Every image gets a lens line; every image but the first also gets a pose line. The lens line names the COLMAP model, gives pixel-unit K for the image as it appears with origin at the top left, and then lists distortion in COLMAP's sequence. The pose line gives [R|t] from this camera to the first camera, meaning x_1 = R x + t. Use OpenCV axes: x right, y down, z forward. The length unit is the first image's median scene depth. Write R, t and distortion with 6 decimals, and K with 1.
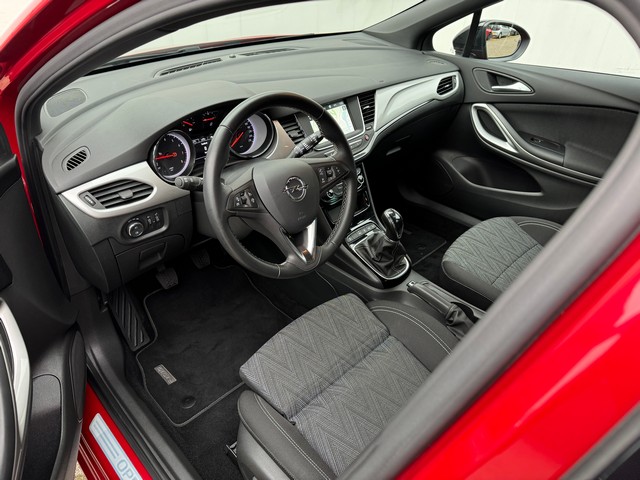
lens RADIAL K [[449.1, 0, 319.9], [0, 449.1, 238.1], [0, 0, 1]] dist [0.007223, -0.003330]
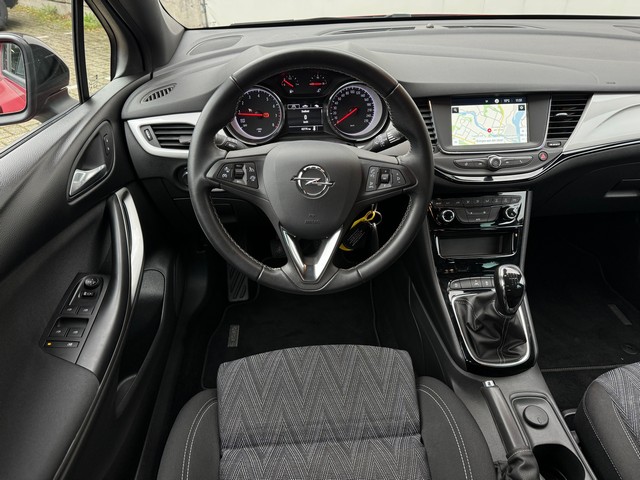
lens RADIAL K [[449.1, 0, 318.9], [0, 449.1, 240.5], [0, 0, 1]] dist [0.007223, -0.003330]
pose [[0.753402, 0.349140, -0.557213, 0.338745], [-0.341327, 0.931937, 0.122431, -0.095839], [0.562033, 0.097952, 0.821295, 0.339555]]
